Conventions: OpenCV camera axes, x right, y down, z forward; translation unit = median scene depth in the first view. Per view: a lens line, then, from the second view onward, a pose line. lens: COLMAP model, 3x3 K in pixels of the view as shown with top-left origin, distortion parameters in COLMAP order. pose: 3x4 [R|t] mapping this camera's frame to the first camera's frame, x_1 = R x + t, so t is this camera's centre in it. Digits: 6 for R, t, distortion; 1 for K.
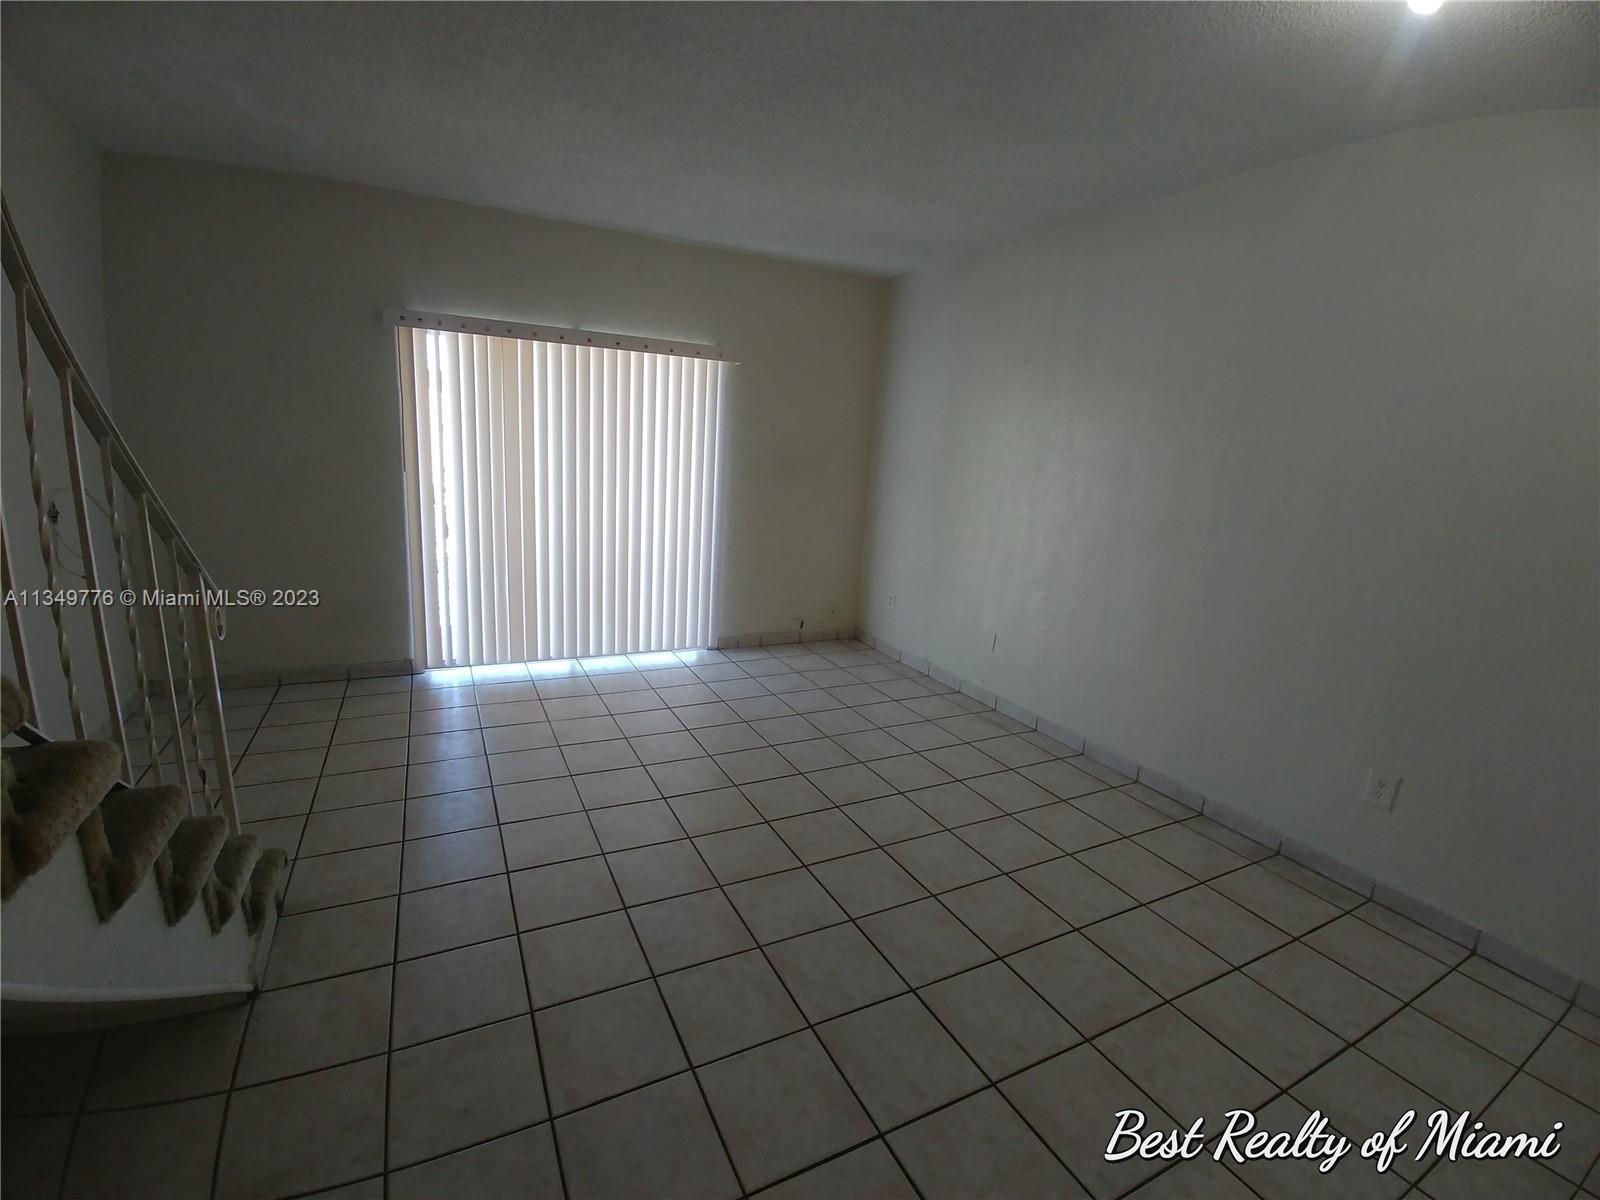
lens RADIAL K [[715.5, 0, 787.2], [0, 715.5, 603.2], [0, 0, 1]] dist [-0.011514, -0.000082]
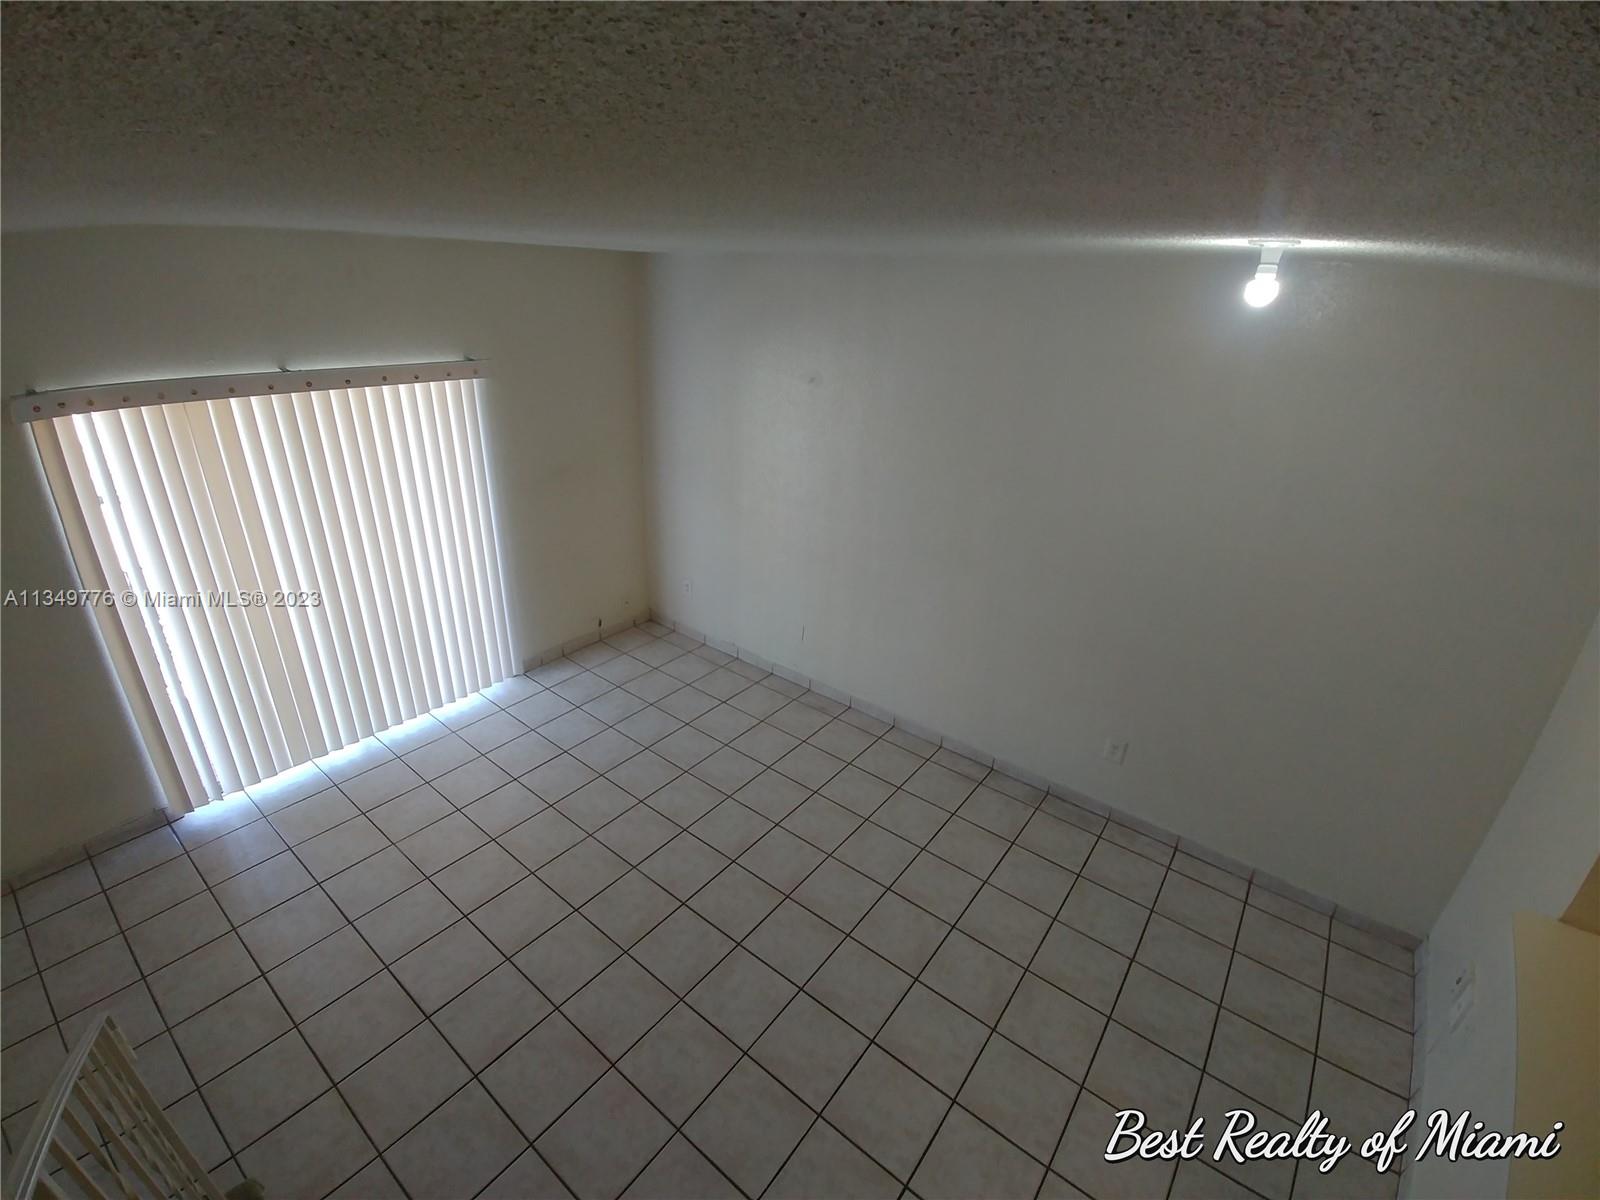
lens RADIAL K [[705.0, 0, 786.6], [0, 705.0, 599.4], [0, 0, 1]] dist [-0.020688, -0.000421]
pose [[0.905605, -0.198991, 0.374544, -0.129872], [0.113452, 0.964578, 0.238154, -0.255293], [-0.408667, -0.173181, 0.896102, 0.037924]]
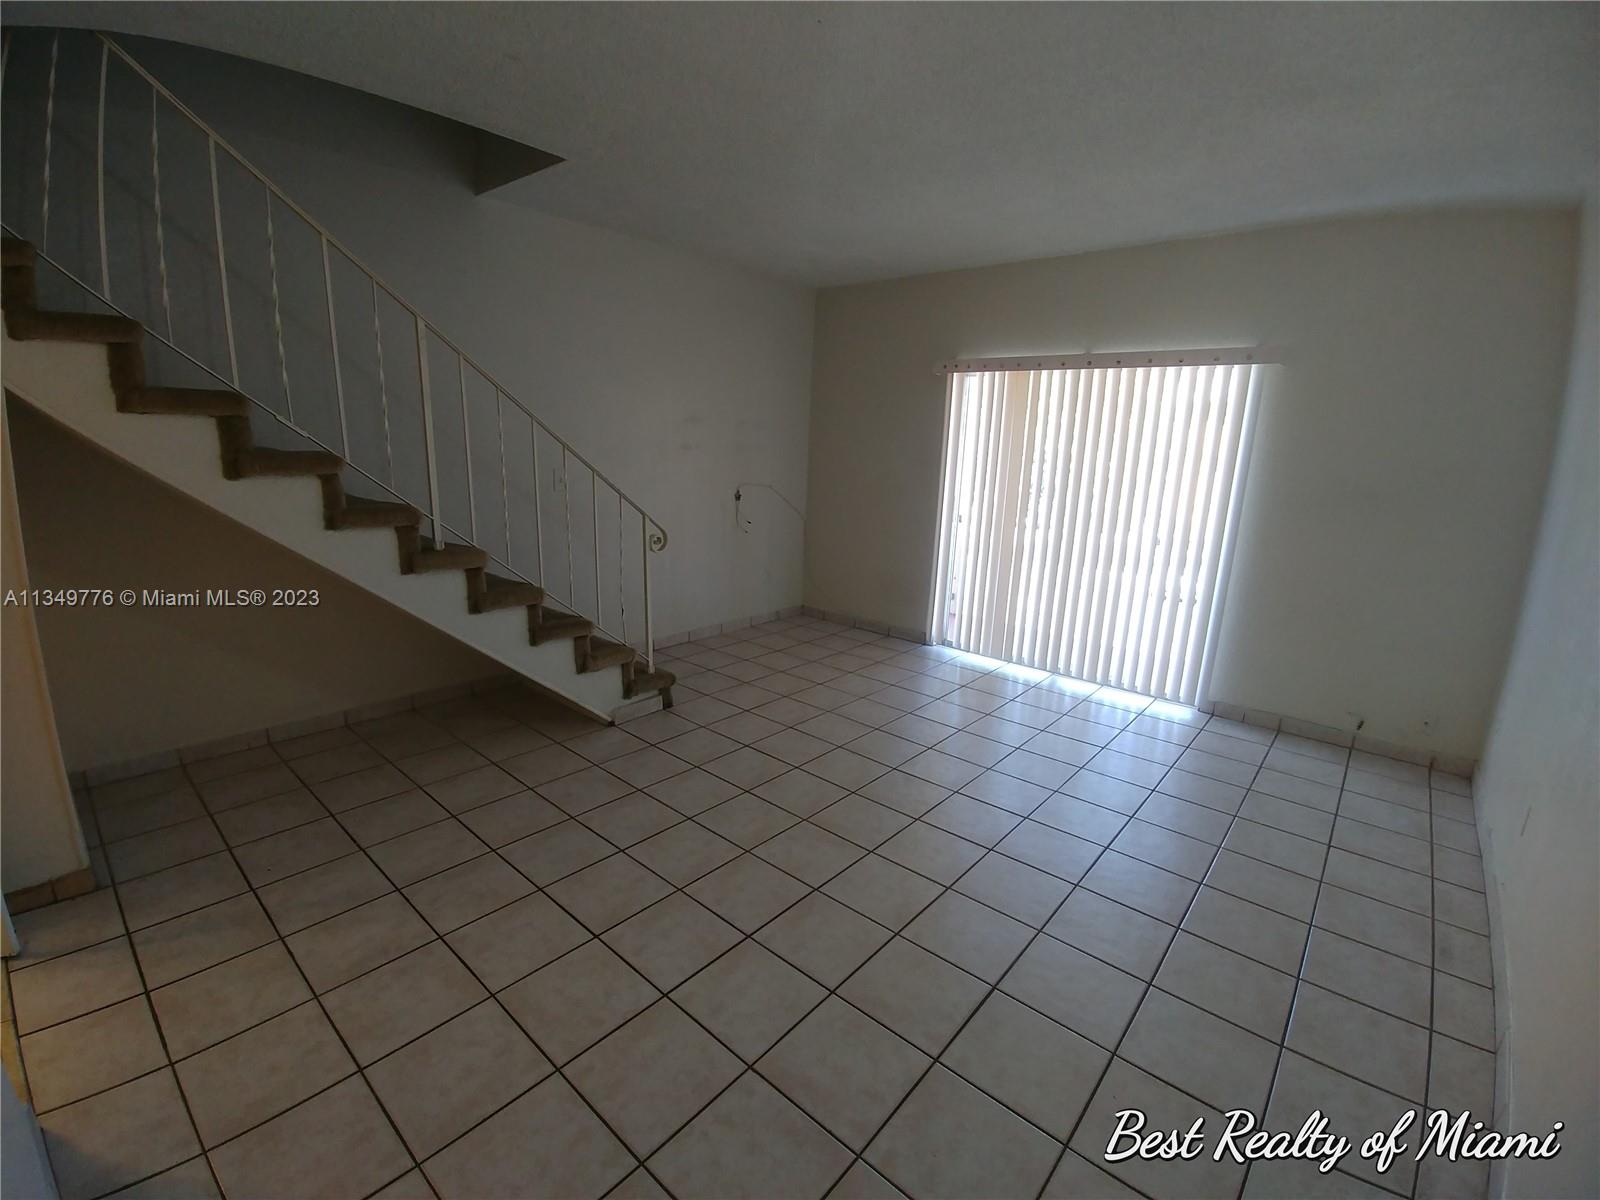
lens RADIAL K [[715.5, 0, 787.2], [0, 715.5, 603.2], [0, 0, 1]] dist [-0.011514, -0.000082]
pose [[0.380317, 0.166895, -0.909673, 0.522930], [-0.221204, 0.971451, 0.085748, -0.026212], [0.898013, 0.168612, 0.406377, 0.248869]]
